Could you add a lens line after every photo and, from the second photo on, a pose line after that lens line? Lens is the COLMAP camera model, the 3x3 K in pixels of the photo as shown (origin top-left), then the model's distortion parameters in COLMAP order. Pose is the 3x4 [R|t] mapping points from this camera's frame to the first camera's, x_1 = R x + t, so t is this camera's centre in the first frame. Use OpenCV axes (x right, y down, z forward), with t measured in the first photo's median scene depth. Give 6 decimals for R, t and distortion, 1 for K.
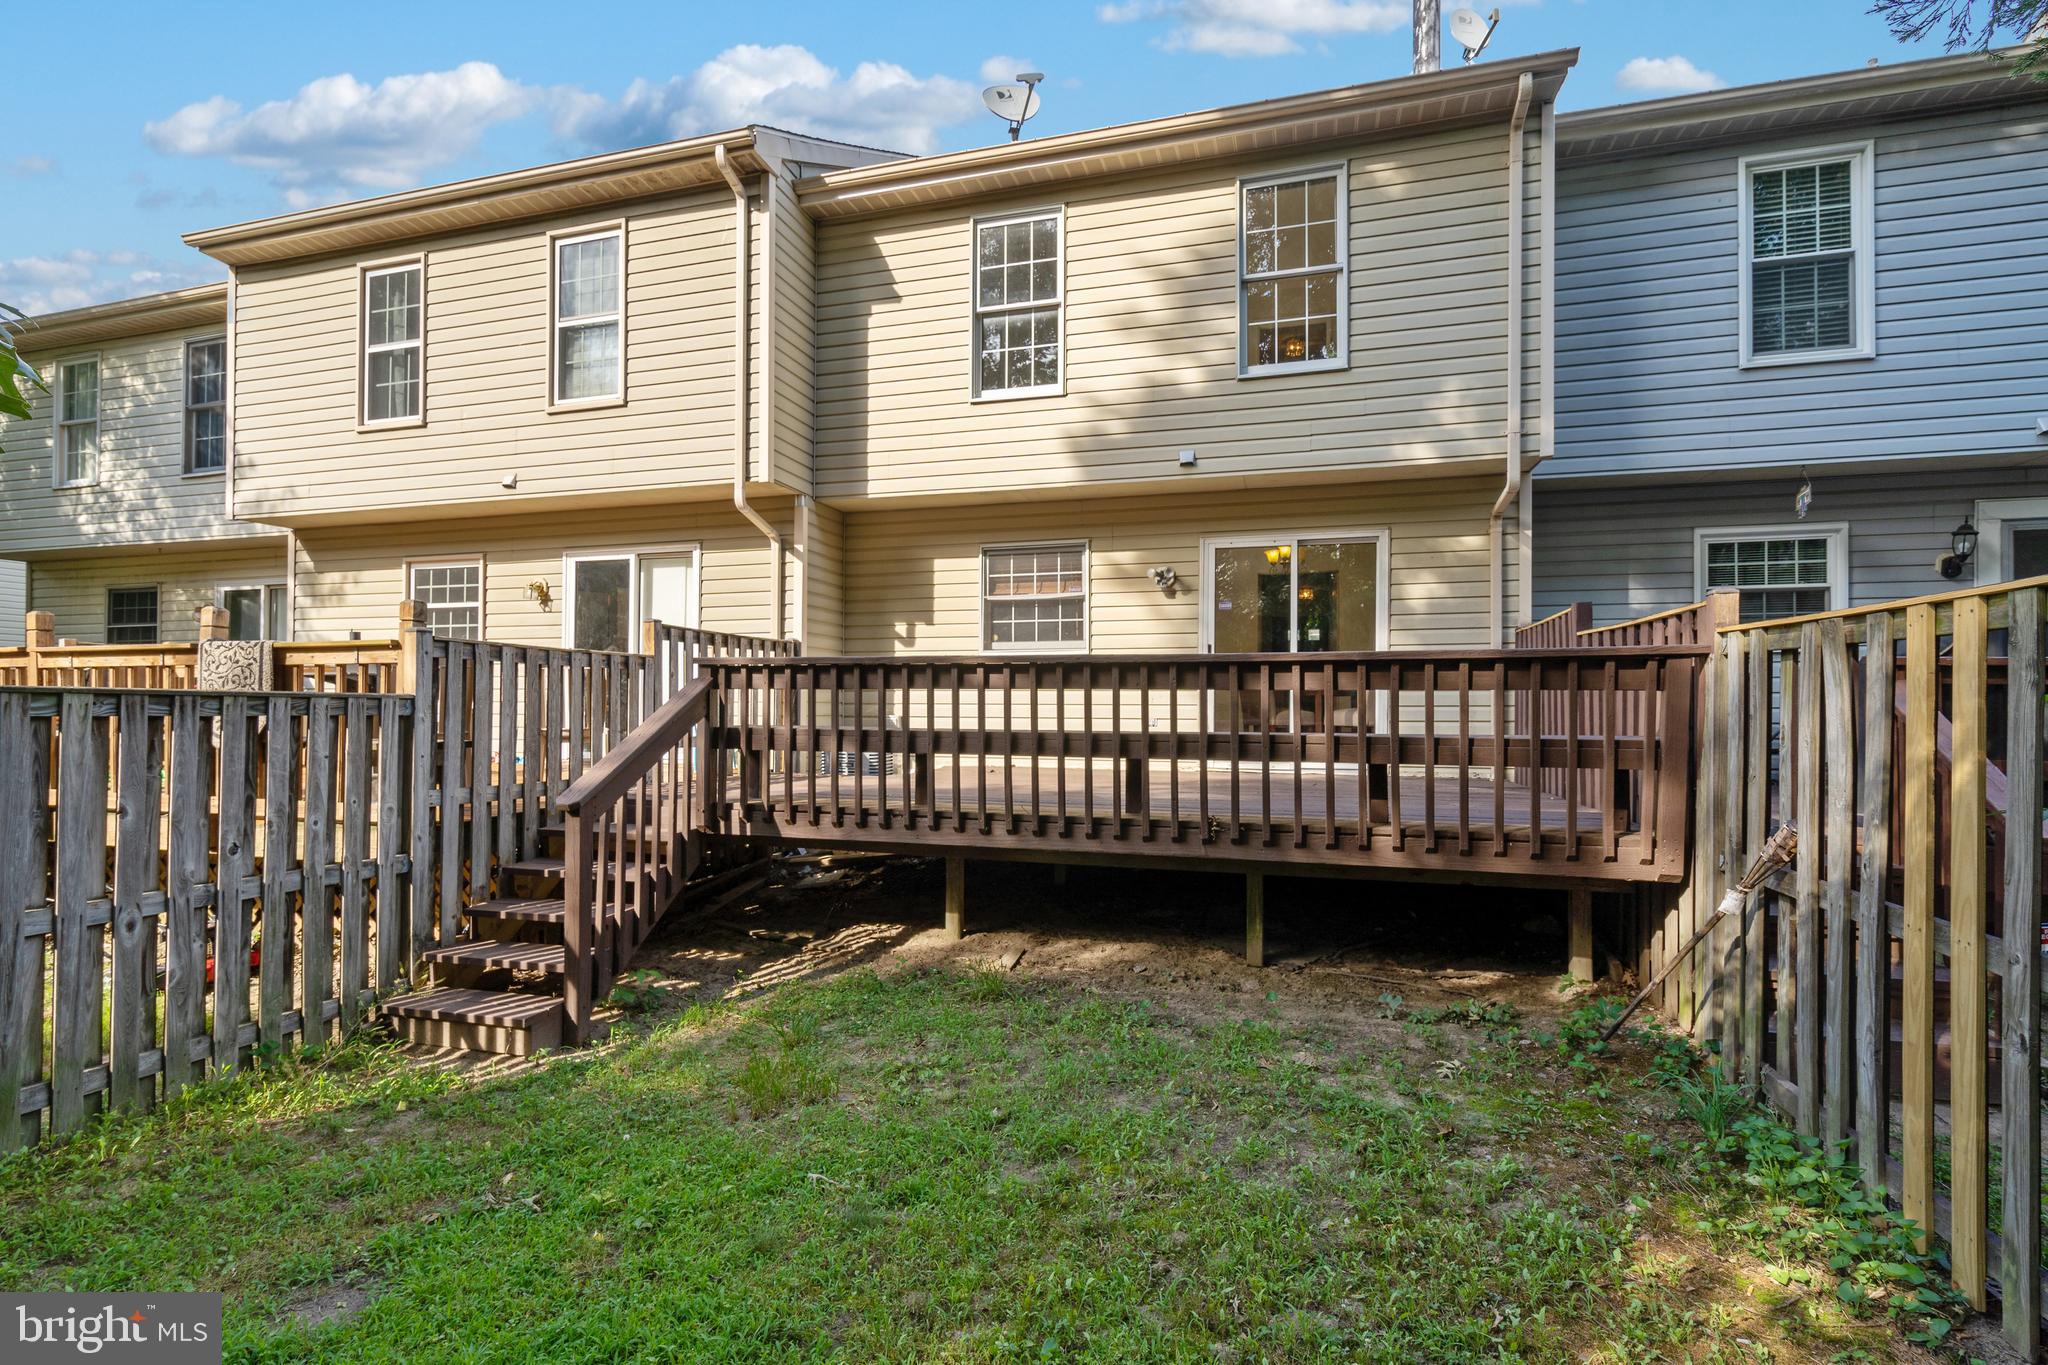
lens RADIAL K [[939.0, 0, 1032.6], [0, 939.0, 692.3], [0, 0, 1]] dist [0.000034, 0.001155]
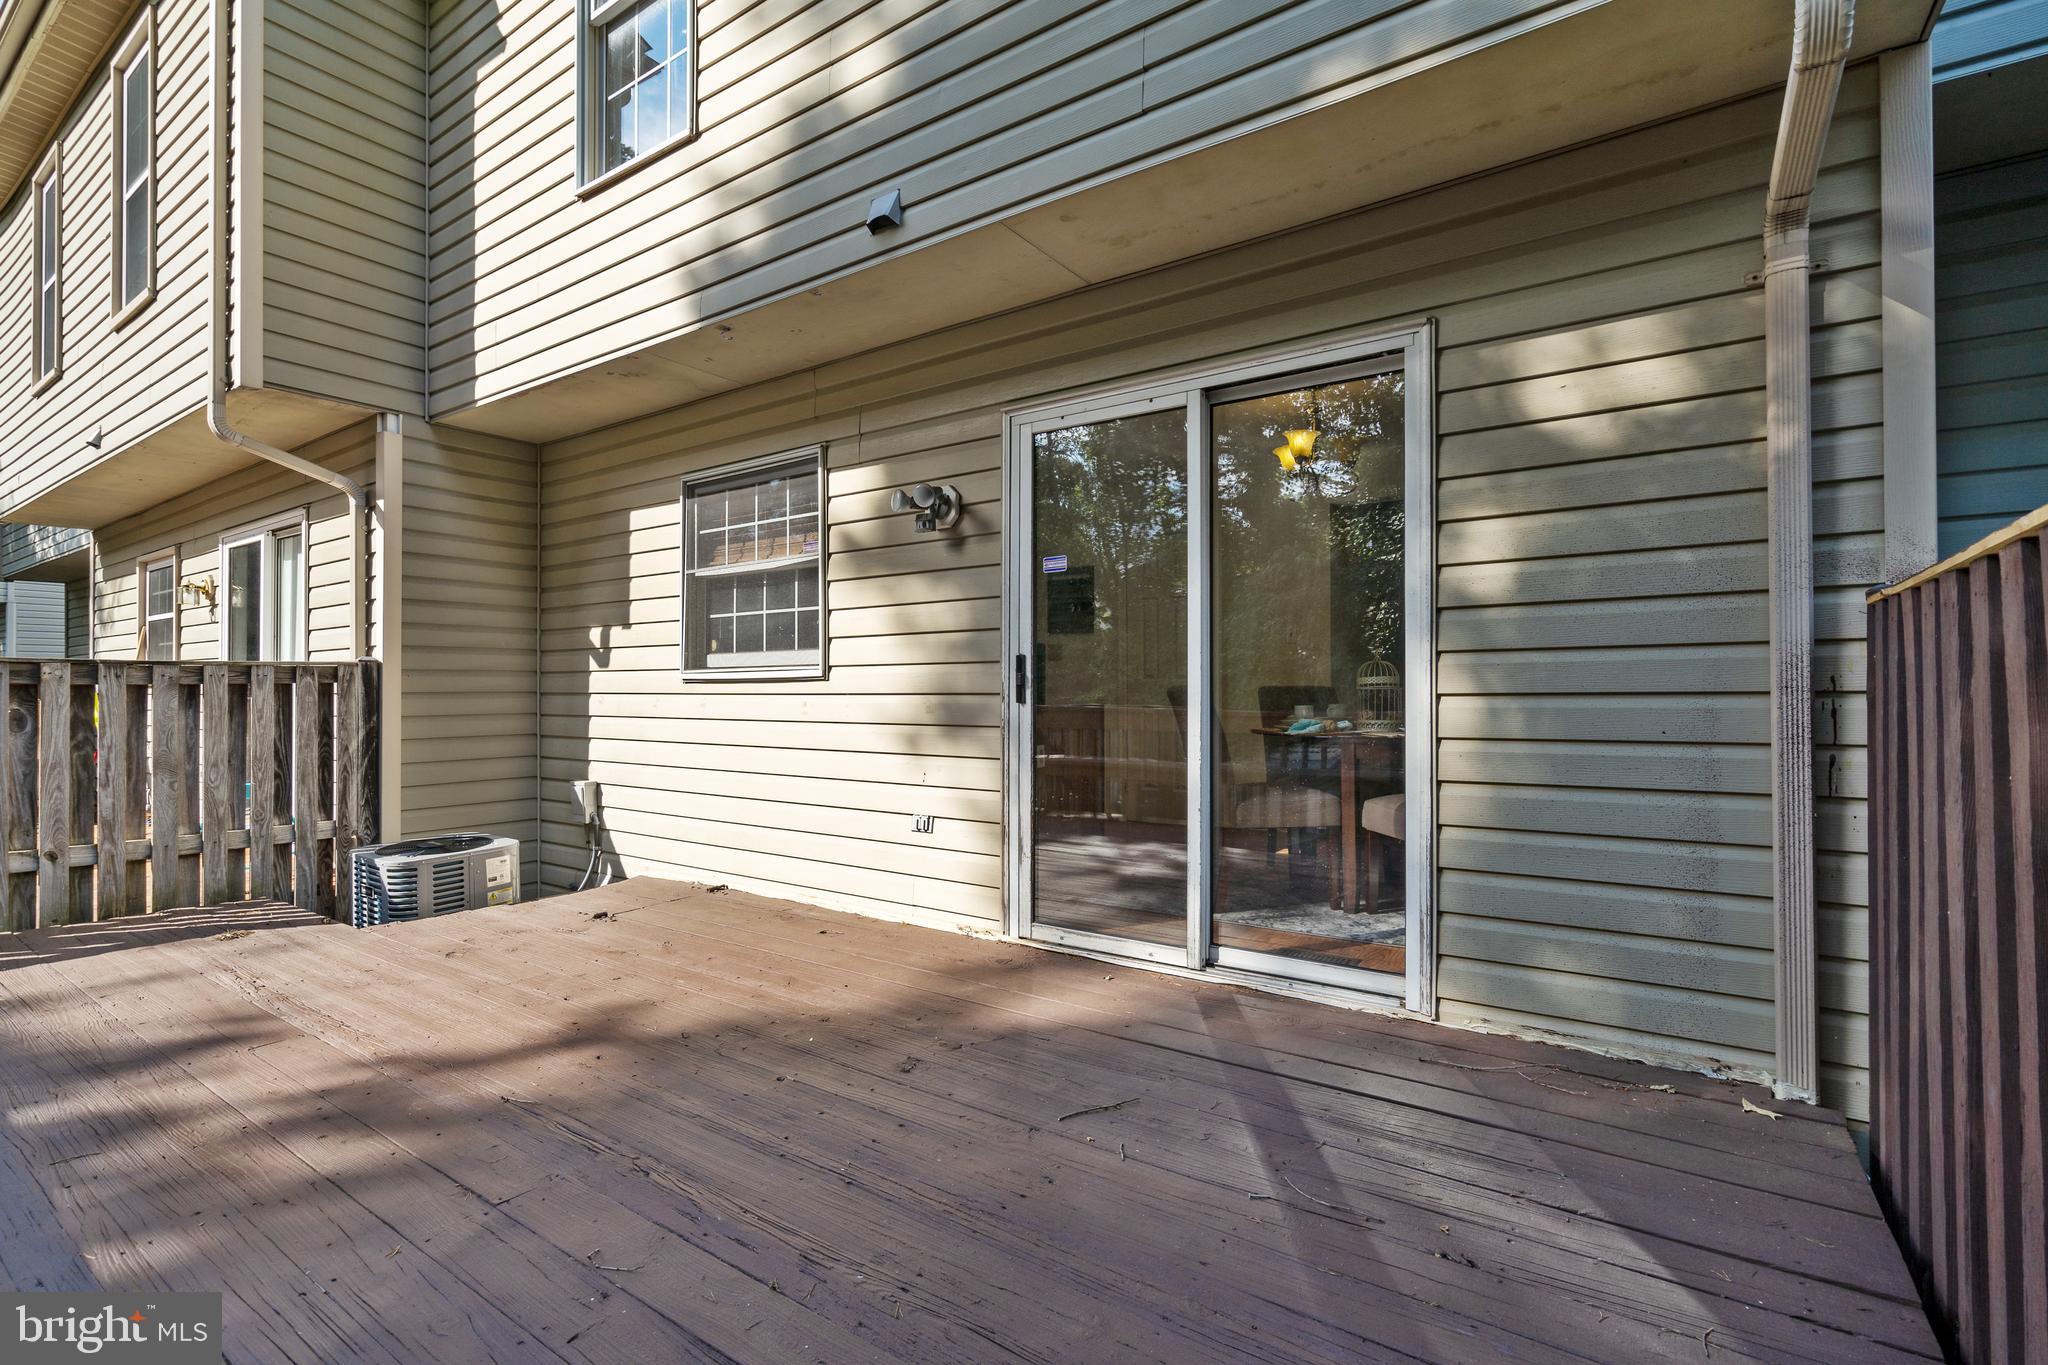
lens RADIAL K [[939.0, 0, 1041.1], [0, 939.0, 675.1], [0, 0, 1]] dist [0.000034, 0.001155]
pose [[0.946122, -0.014405, -0.323491, 0.327972], [0.015392, 0.999881, 0.000491, -0.041021], [0.323445, -0.005443, 0.946231, 0.575279]]
